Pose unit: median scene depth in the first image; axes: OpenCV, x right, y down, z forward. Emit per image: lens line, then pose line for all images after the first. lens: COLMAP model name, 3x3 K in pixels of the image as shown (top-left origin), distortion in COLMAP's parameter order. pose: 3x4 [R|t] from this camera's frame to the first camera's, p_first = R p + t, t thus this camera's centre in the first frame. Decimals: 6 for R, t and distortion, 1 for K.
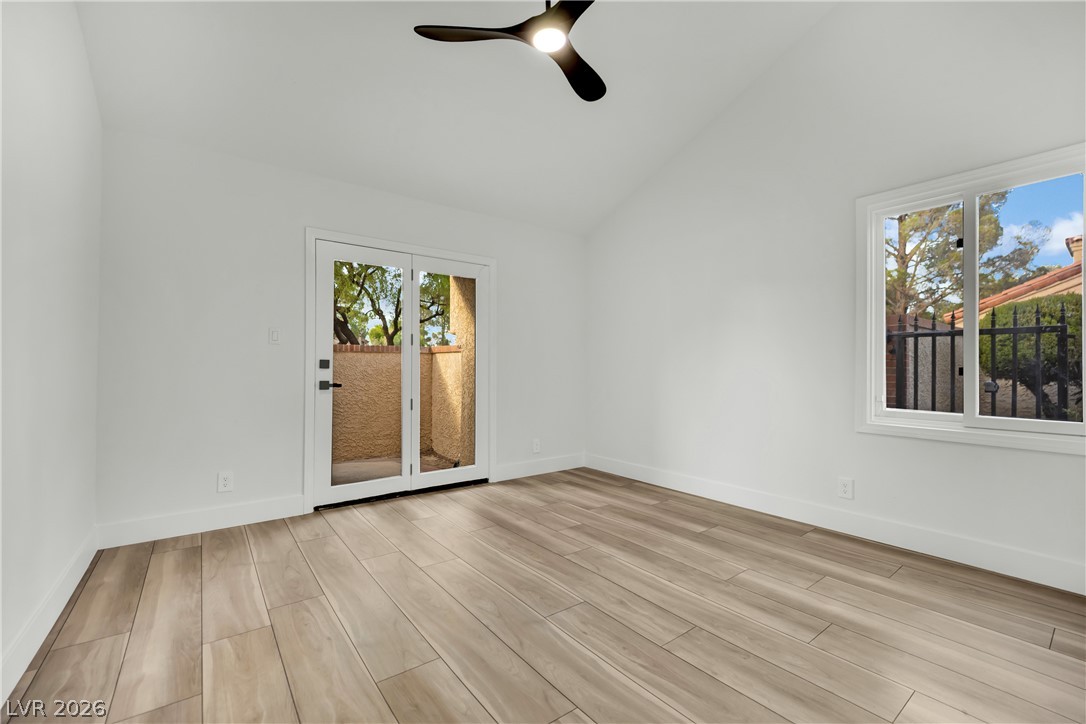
lens RADIAL K [[449.4, 0, 543.0], [0, 449.4, 362.0], [0, 0, 1]] dist [-0.019470, 0.000031]
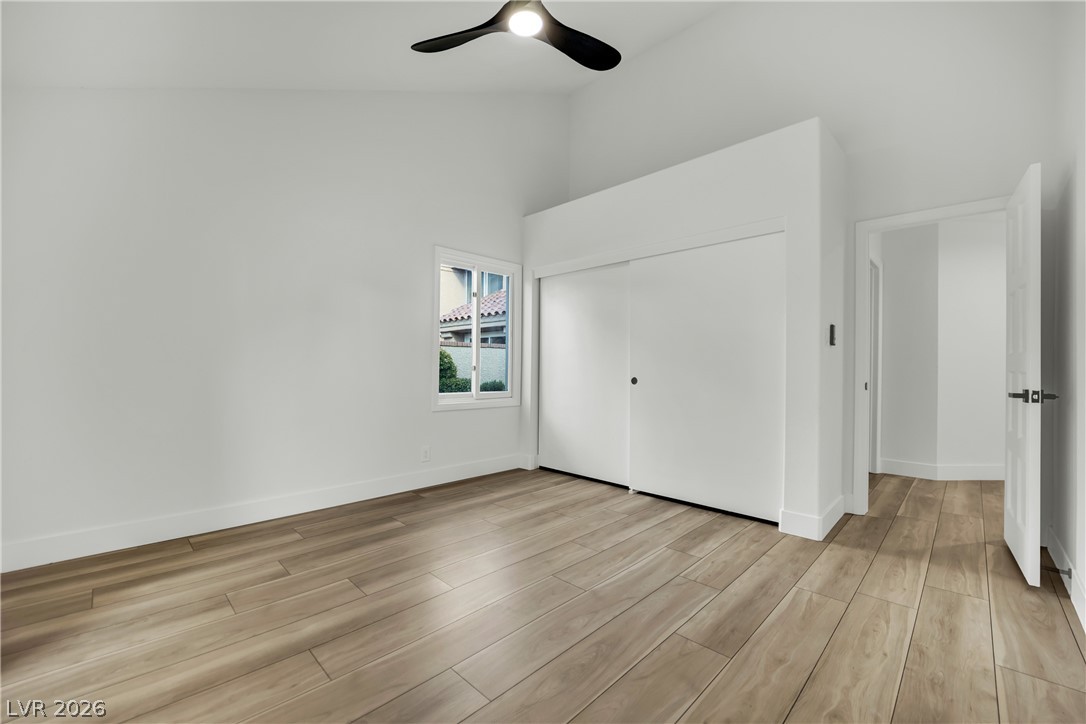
lens RADIAL K [[449.4, 0, 543.0], [0, 449.4, 362.0], [0, 0, 1]] dist [-0.019470, 0.000031]
pose [[-0.131661, 0.000976, 0.991294, -0.679736], [-0.020704, 0.999779, -0.003734, 0.001470], [-0.991079, -0.021016, -0.131612, 0.784436]]
